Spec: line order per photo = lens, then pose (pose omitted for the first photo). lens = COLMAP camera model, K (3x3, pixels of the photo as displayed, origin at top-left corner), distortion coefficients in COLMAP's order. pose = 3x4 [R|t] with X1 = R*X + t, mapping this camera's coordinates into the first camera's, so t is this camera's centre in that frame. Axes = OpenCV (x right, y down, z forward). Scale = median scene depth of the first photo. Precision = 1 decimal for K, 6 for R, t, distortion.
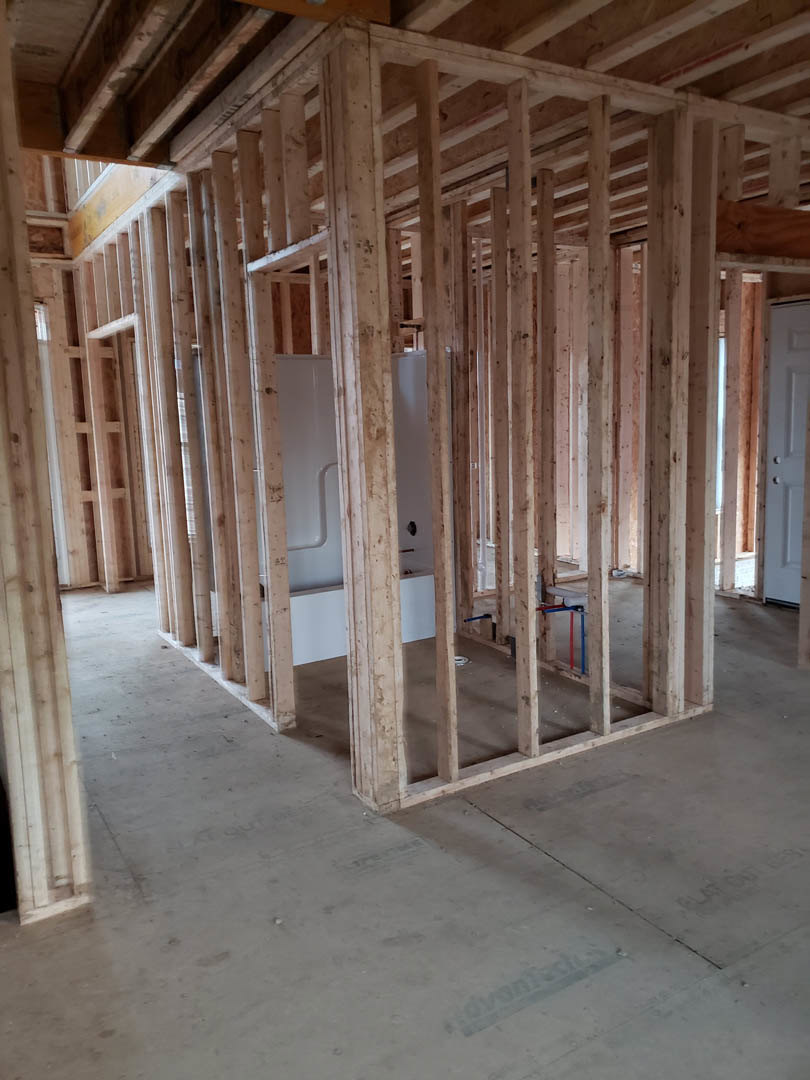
lens RADIAL K [[840.8, 0, 405.0], [0, 840.8, 537.5], [0, 0, 1]] dist [0.004239, 0.002511]
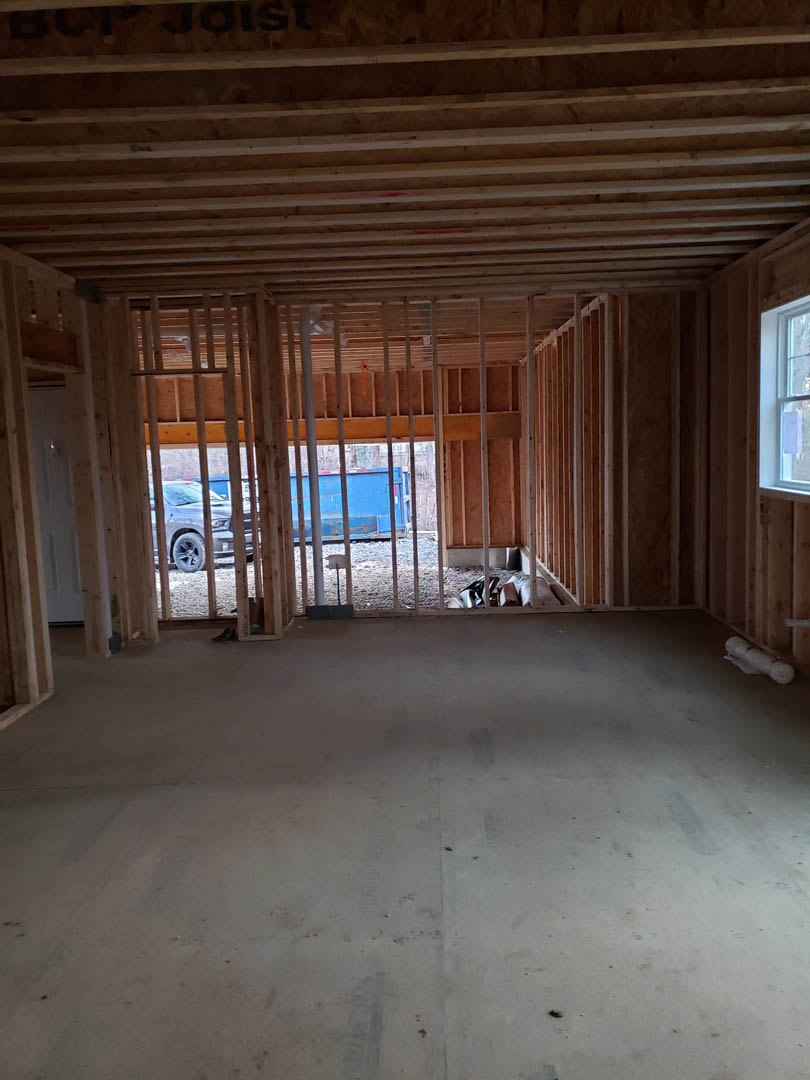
lens RADIAL K [[840.8, 0, 406.1], [0, 840.8, 539.4], [0, 0, 1]] dist [0.004239, 0.002511]
pose [[0.544206, -0.091821, 0.833912, -0.430081], [0.154001, 0.988036, 0.008290, 0.040158], [-0.824696, 0.123912, 0.551836, -0.227250]]
